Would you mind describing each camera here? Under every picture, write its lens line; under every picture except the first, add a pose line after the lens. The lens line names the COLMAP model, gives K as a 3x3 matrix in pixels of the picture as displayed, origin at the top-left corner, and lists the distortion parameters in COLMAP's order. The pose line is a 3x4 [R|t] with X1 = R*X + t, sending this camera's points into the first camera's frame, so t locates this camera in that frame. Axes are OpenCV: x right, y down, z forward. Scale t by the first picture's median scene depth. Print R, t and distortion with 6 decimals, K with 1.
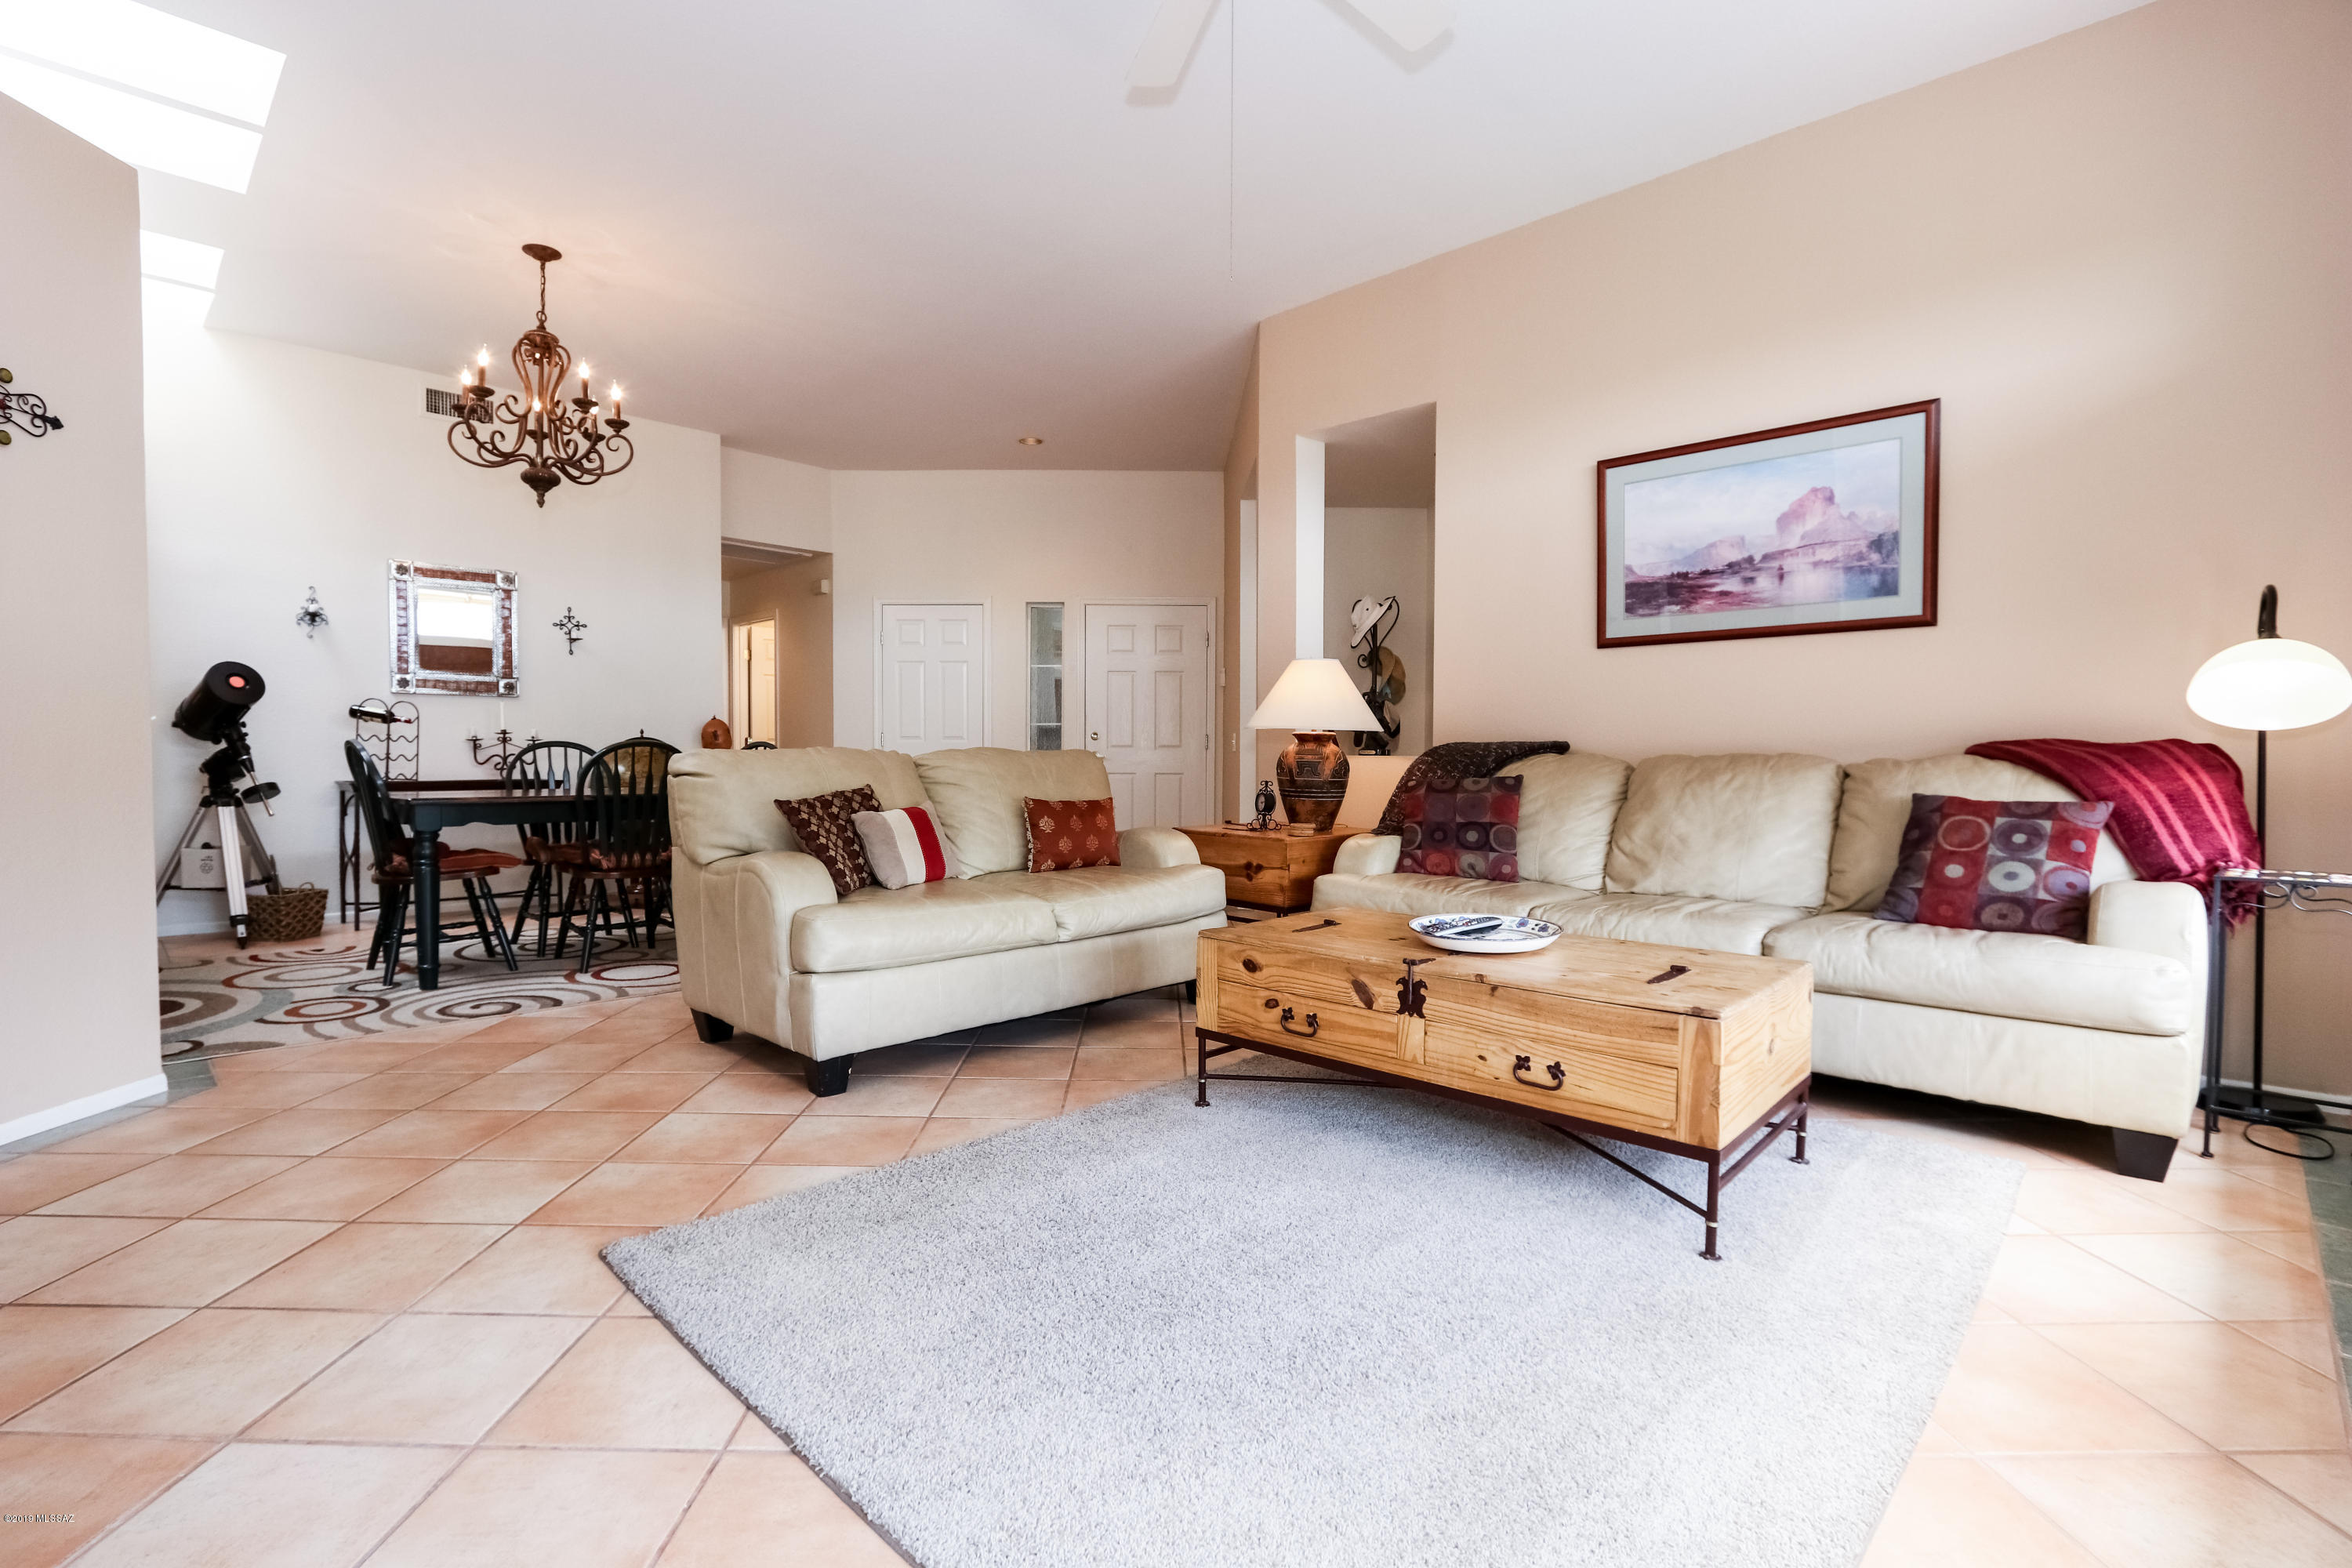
lens RADIAL K [[1085.6, 0, 1146.3], [0, 1085.6, 787.7], [0, 0, 1]] dist [-0.016088, 0.002295]
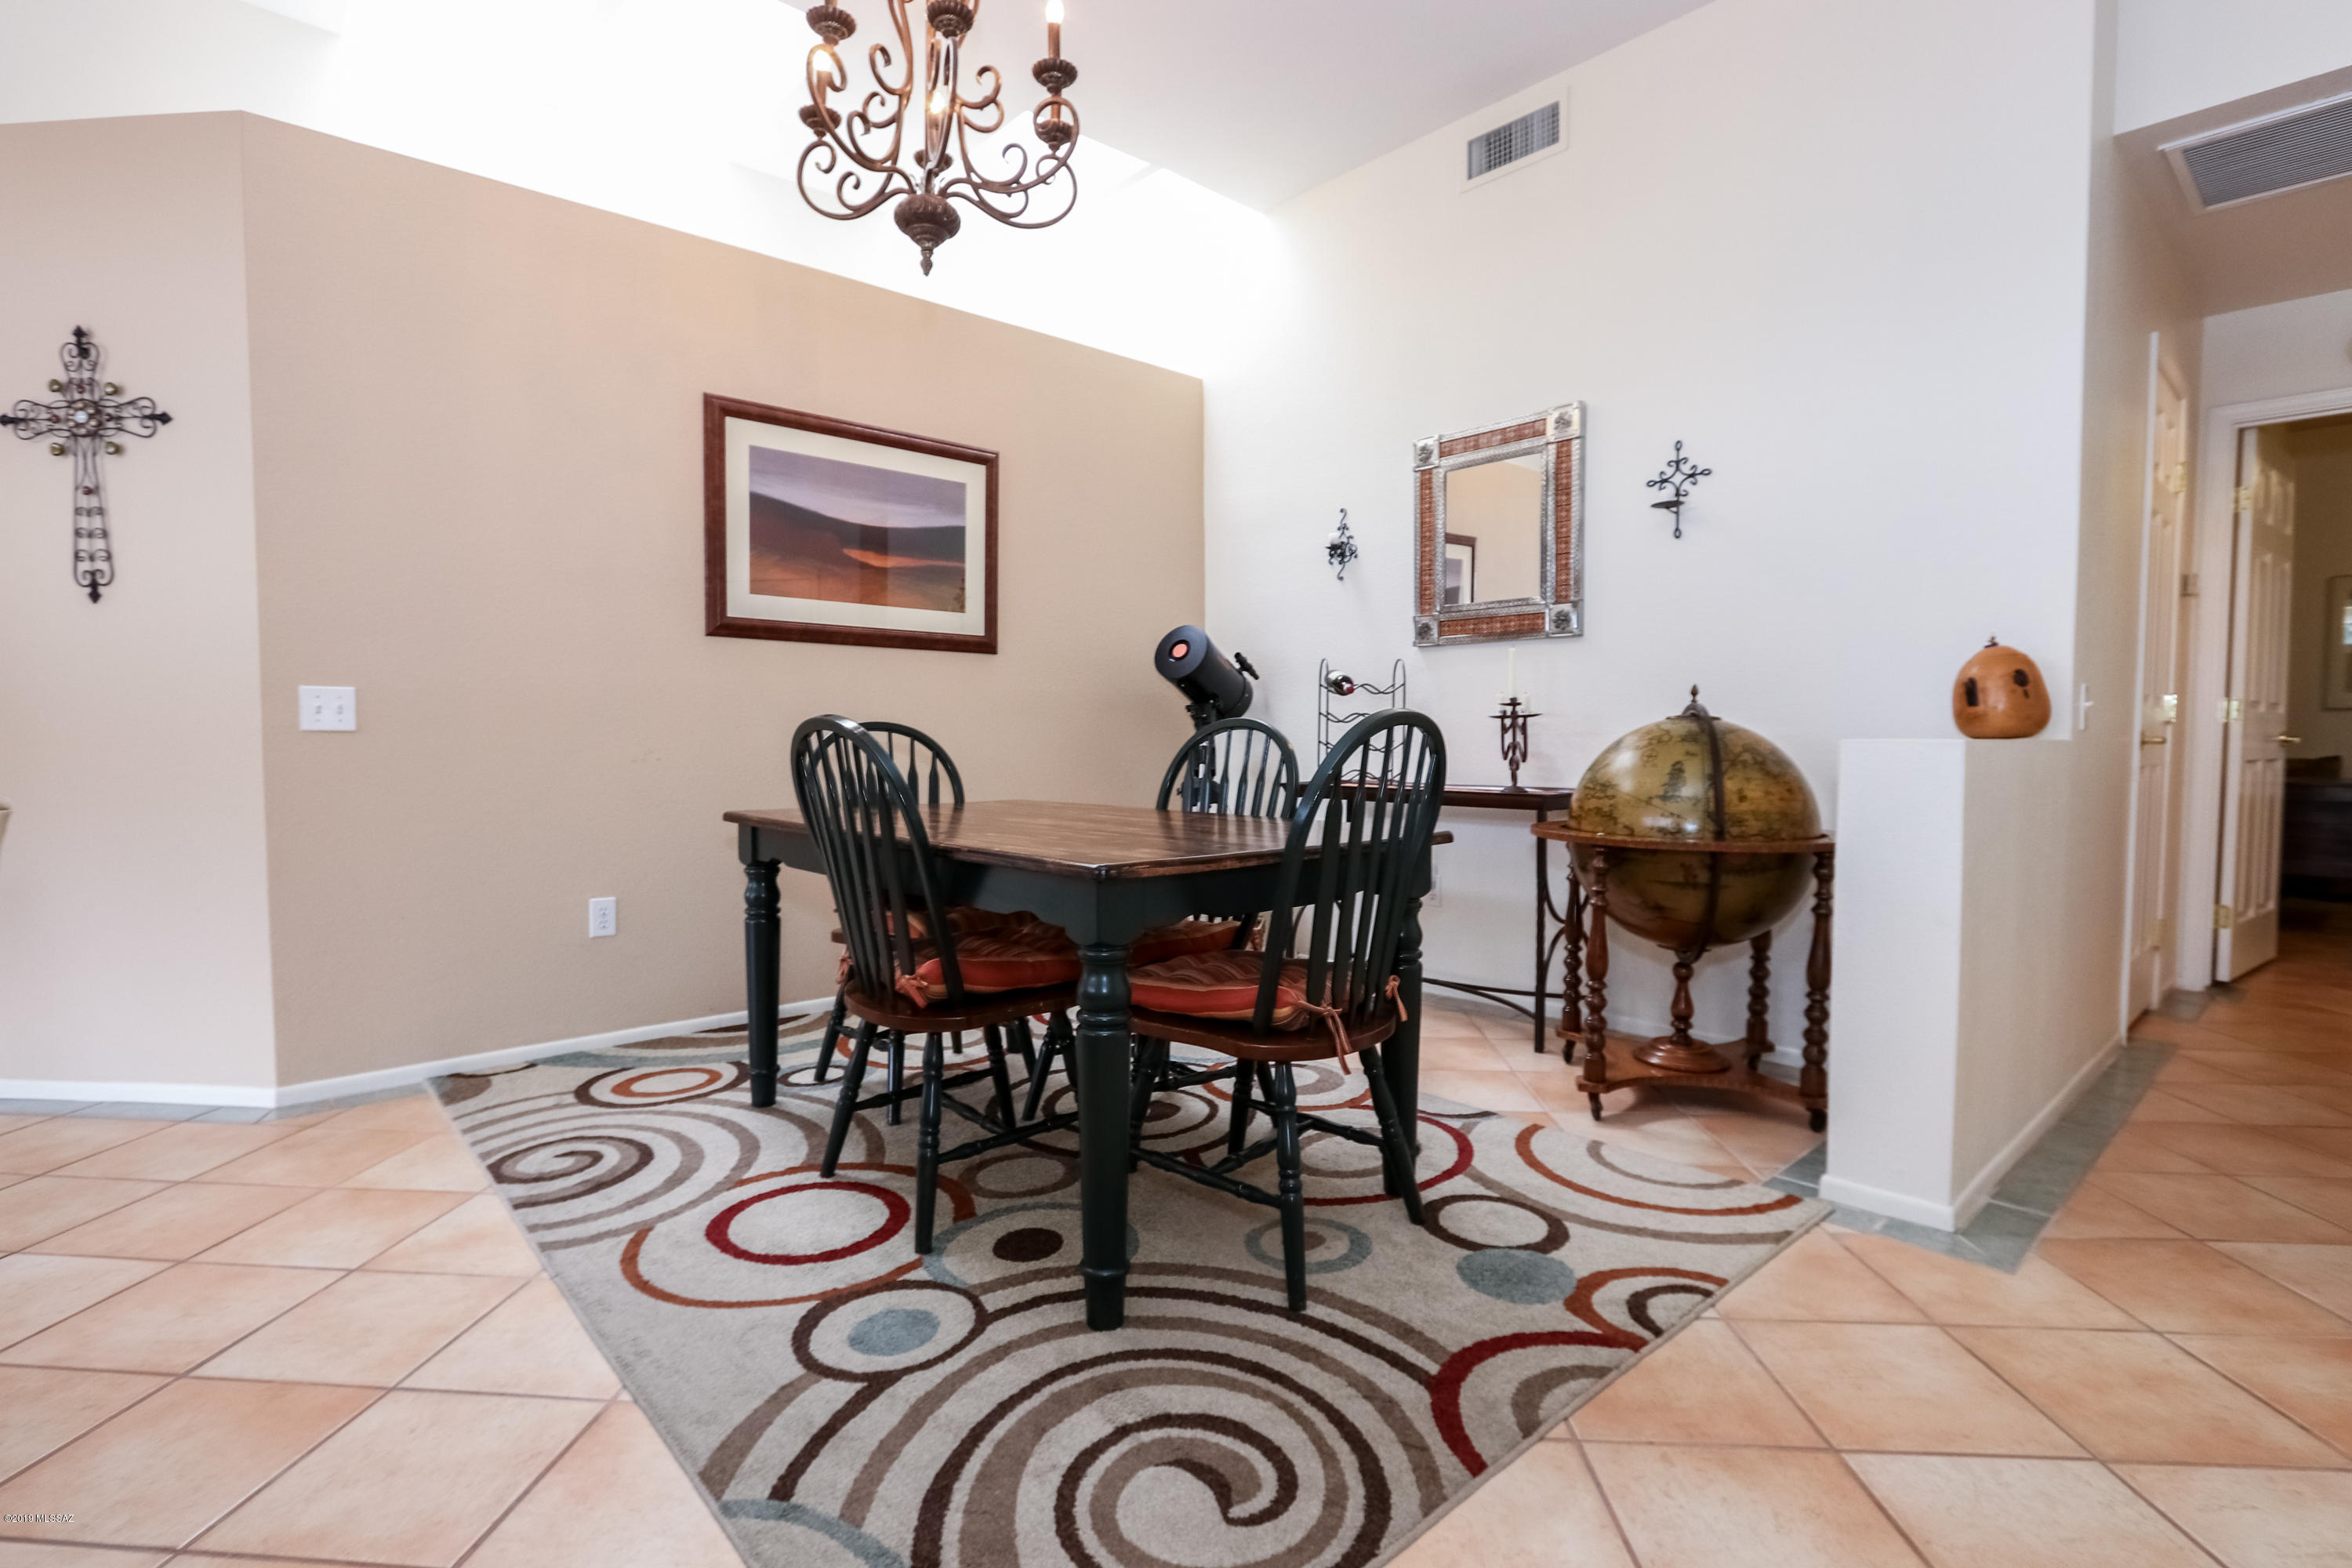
lens RADIAL K [[1136.2, 0, 1151.5], [0, 1136.2, 787.9], [0, 0, 1]] dist [-0.013075, 0.000792]
pose [[-0.082366, 0.046417, -0.995521, 0.003476], [-0.028229, 0.998405, 0.048887, -0.036140], [0.996202, 0.032129, -0.080924, 1.016731]]
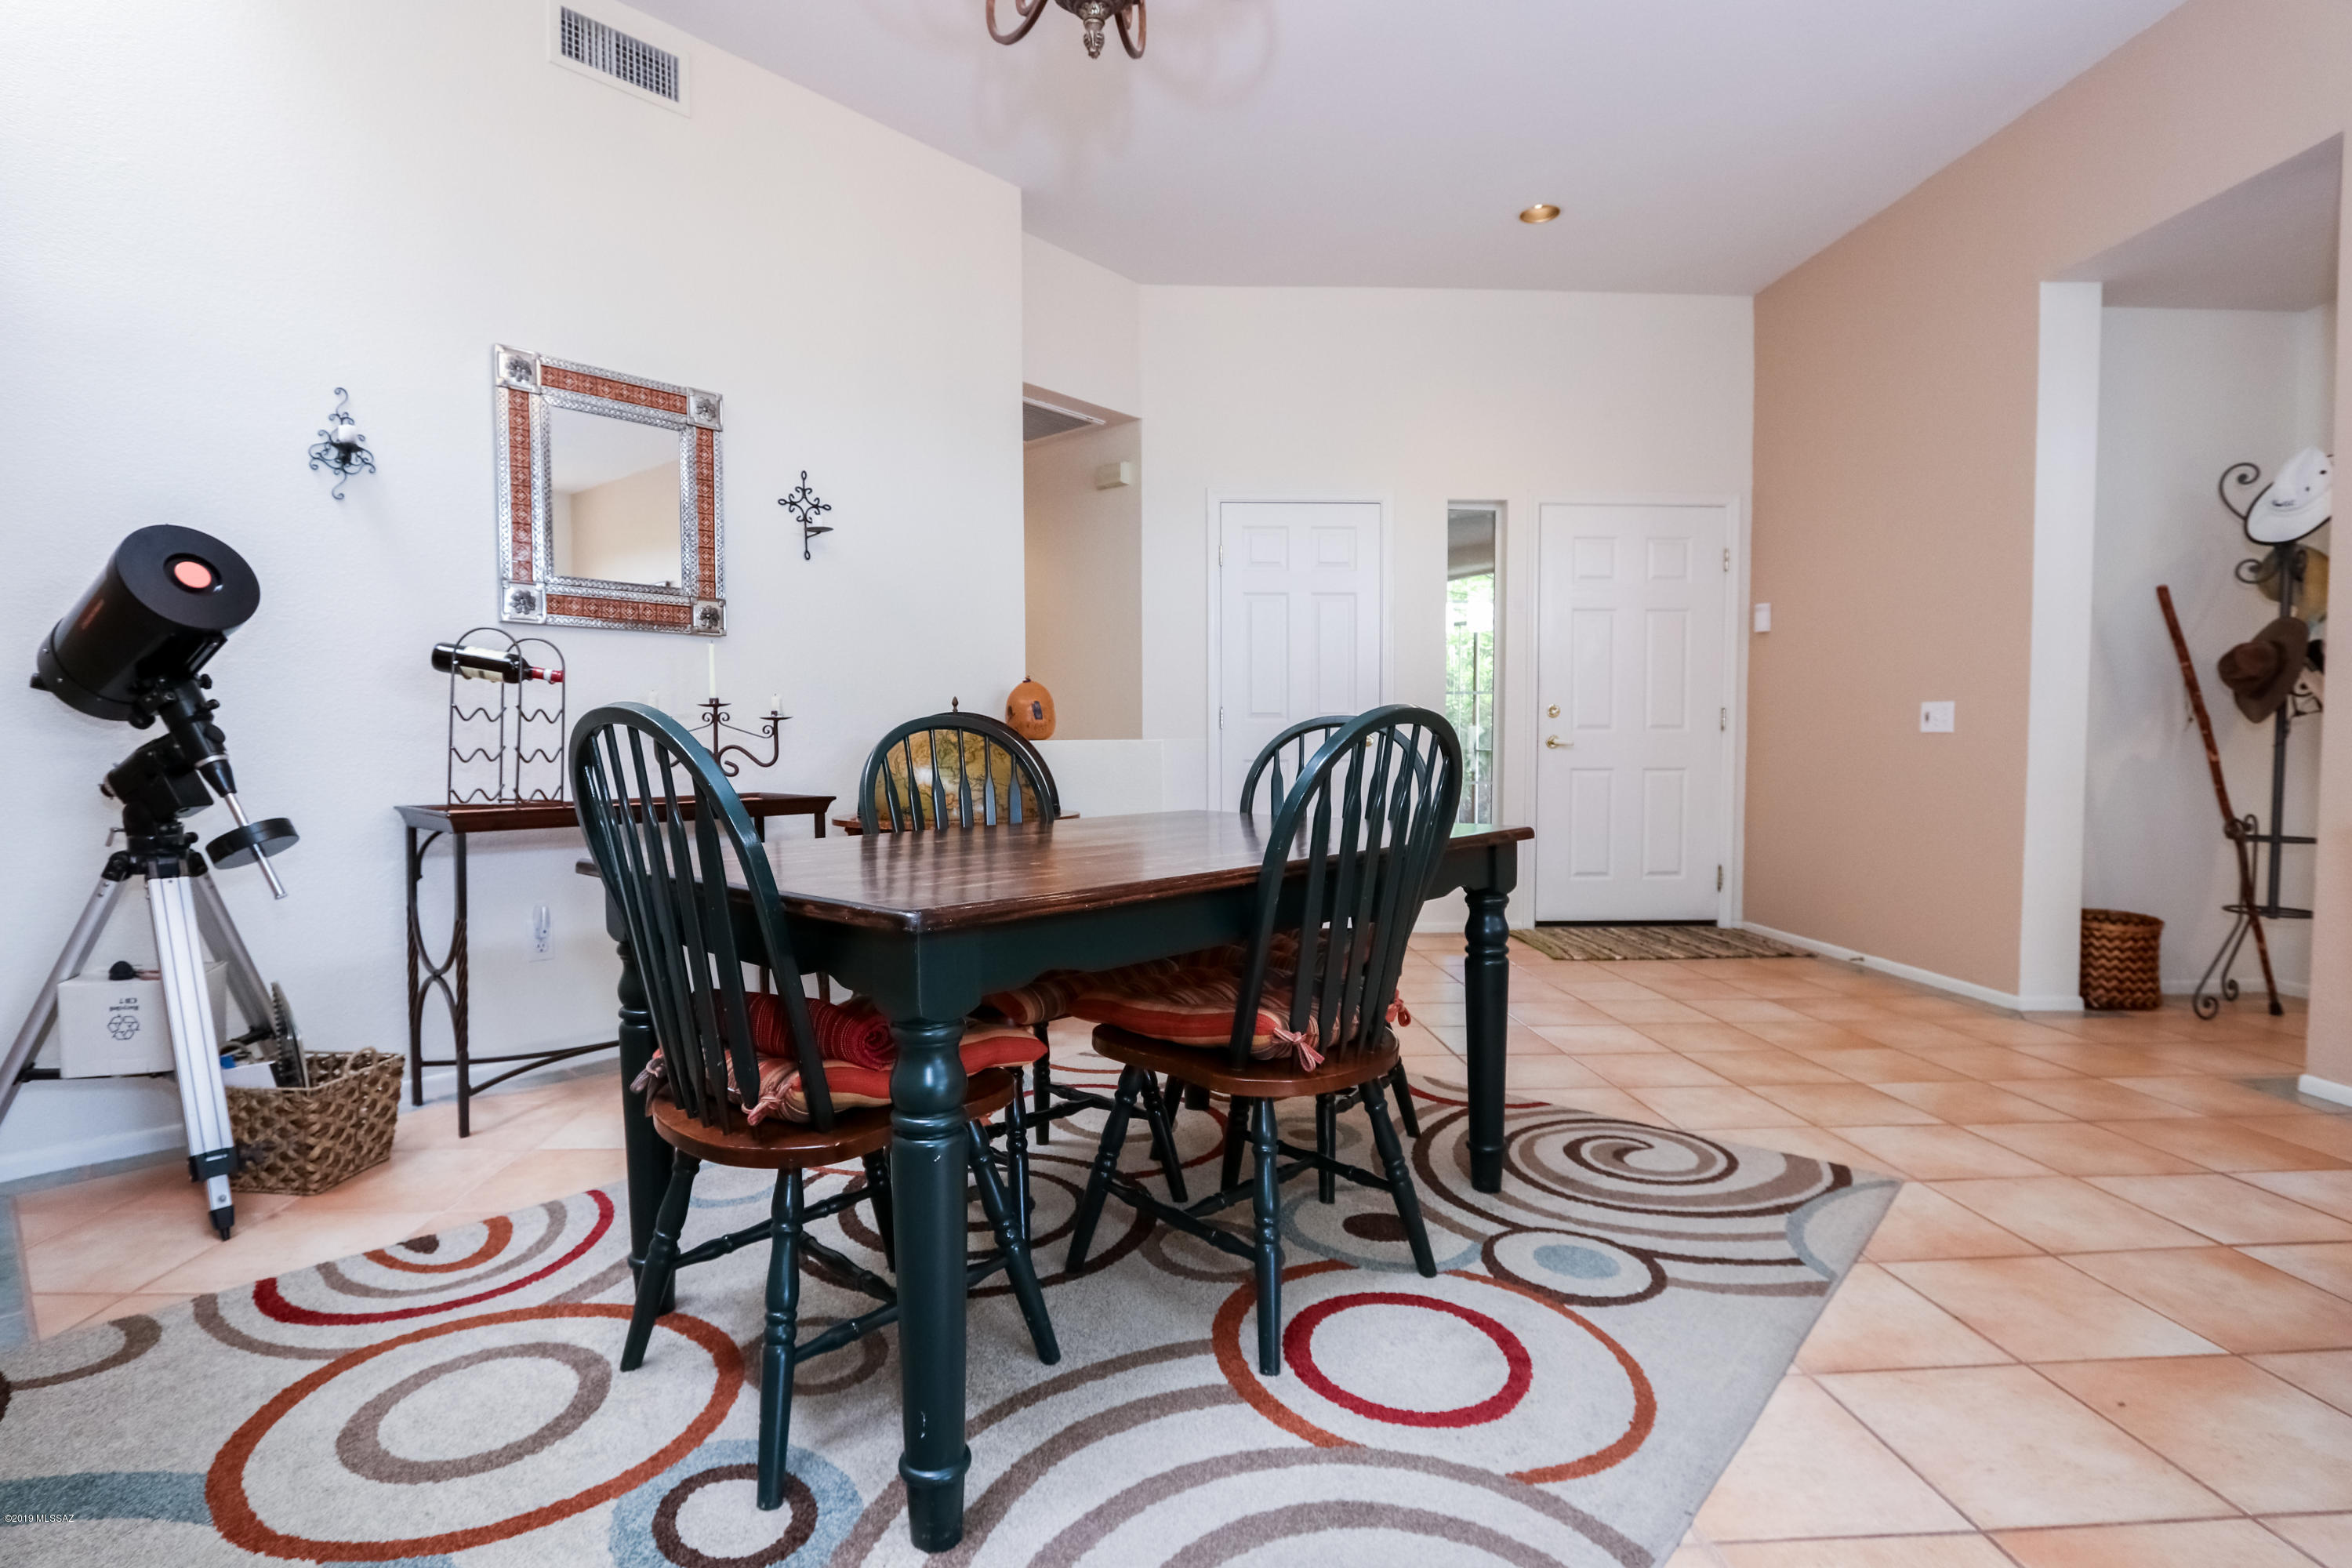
lens RADIAL K [[1136.2, 0, 1151.5], [0, 1136.2, 787.9], [0, 0, 1]] dist [-0.013075, 0.000792]
pose [[0.999189, -0.007400, 0.039583, -0.483538], [0.006916, 0.999900, 0.012350, -0.019465], [-0.039670, -0.012066, 0.999140, 0.538874]]
